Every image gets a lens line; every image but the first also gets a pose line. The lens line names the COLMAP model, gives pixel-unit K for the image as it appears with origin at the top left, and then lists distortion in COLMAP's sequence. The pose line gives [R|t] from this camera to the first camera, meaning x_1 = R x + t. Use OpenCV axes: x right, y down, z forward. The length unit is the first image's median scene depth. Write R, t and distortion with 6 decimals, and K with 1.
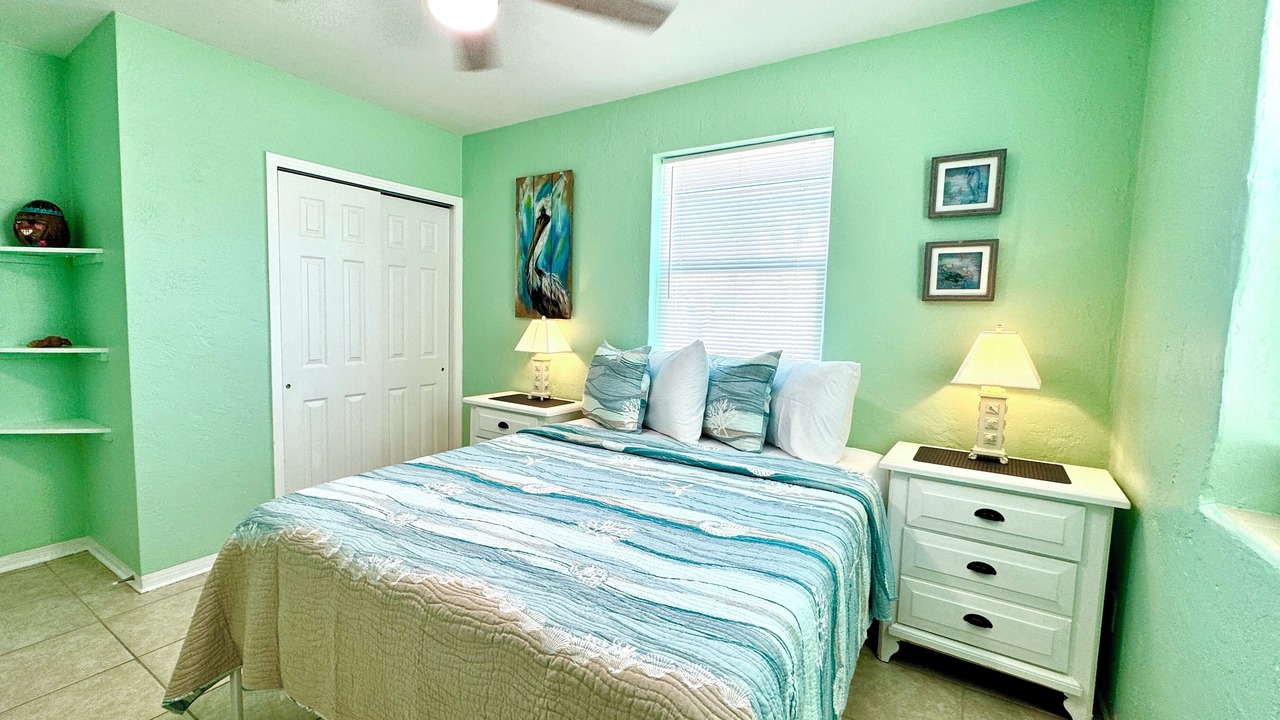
lens RADIAL K [[600.7, 0, 637.9], [0, 600.7, 364.3], [0, 0, 1]] dist [0.001820, 0.000056]
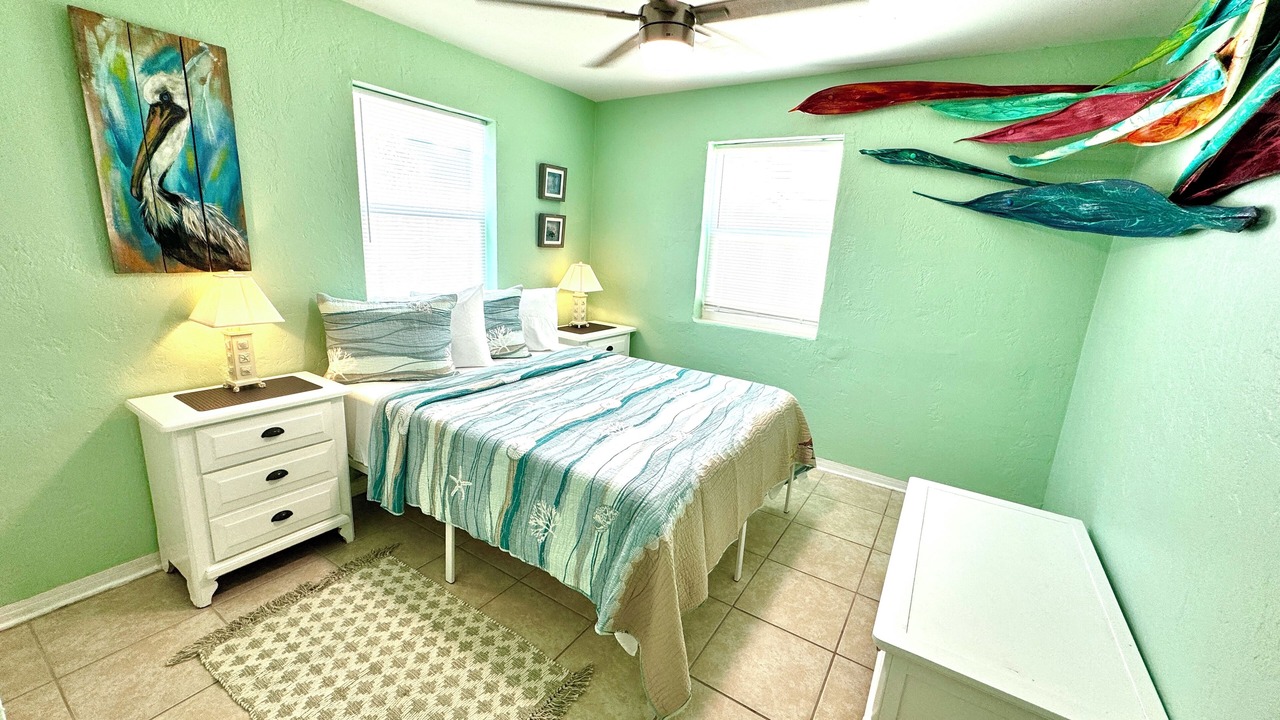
lens RADIAL K [[510.6, 0, 639.3], [0, 510.6, 358.0], [0, 0, 1]] dist [-0.003687, -0.000377]
pose [[-0.035870, -0.256457, 0.965890, -0.756246], [0.020288, 0.966126, 0.257273, -0.122589], [-0.999151, 0.028824, -0.029452, 0.550797]]
